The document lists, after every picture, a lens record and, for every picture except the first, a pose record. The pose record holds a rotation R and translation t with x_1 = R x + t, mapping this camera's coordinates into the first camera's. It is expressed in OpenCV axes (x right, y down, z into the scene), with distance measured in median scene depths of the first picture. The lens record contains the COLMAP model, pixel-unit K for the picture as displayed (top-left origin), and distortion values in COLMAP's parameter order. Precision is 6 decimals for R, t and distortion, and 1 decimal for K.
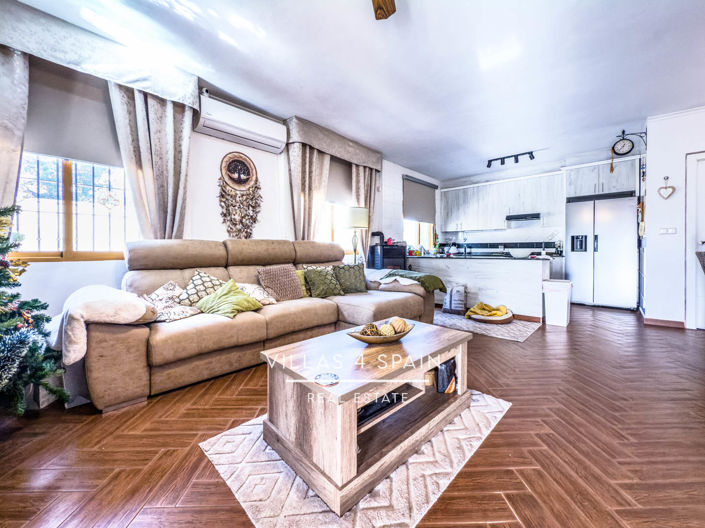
lens RADIAL K [[282.9, 0, 360.8], [0, 282.9, 254.7], [0, 0, 1]] dist [0.000134, -0.000069]
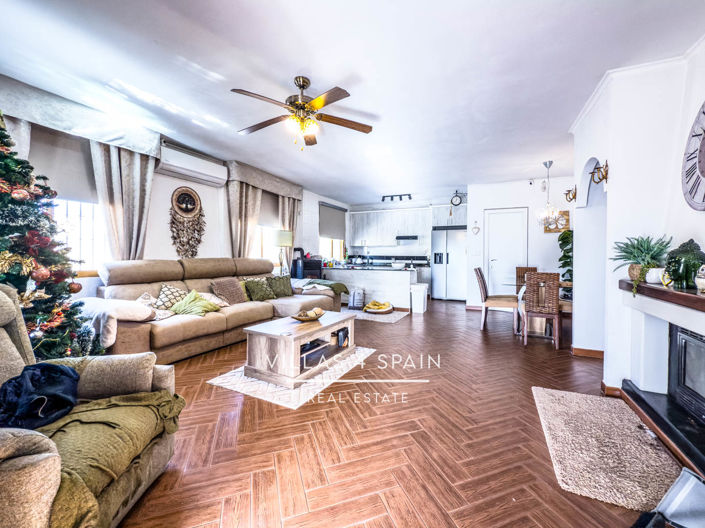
lens RADIAL K [[290.8, 0, 373.0], [0, 290.8, 260.7], [0, 0, 1]] dist [0.000657, -0.000027]
pose [[0.944400, 0.002465, 0.328789, -0.074655], [-0.004945, 0.999965, 0.006707, -0.049696], [-0.328761, -0.007960, 0.944380, -0.451078]]
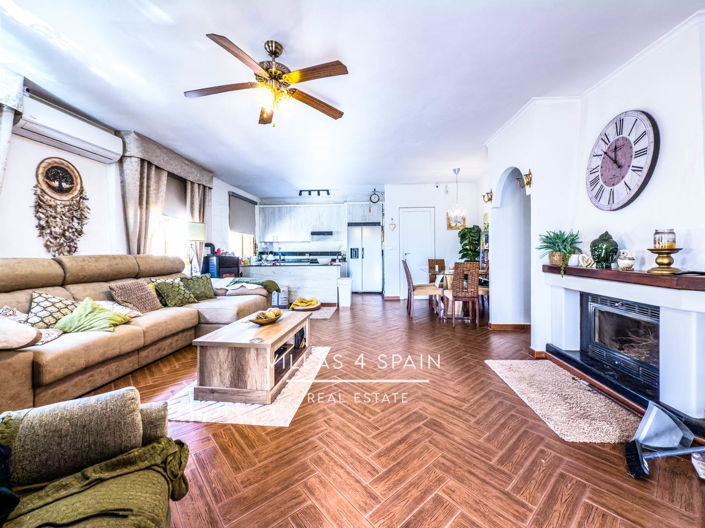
lens RADIAL K [[282.9, 0, 360.8], [0, 282.9, 254.7], [0, 0, 1]] dist [0.000134, -0.000069]
pose [[0.770762, -0.007957, 0.637073, -0.256208], [0.012940, 0.999911, -0.003166, -0.036655], [-0.636992, 0.010684, 0.770797, -0.291124]]
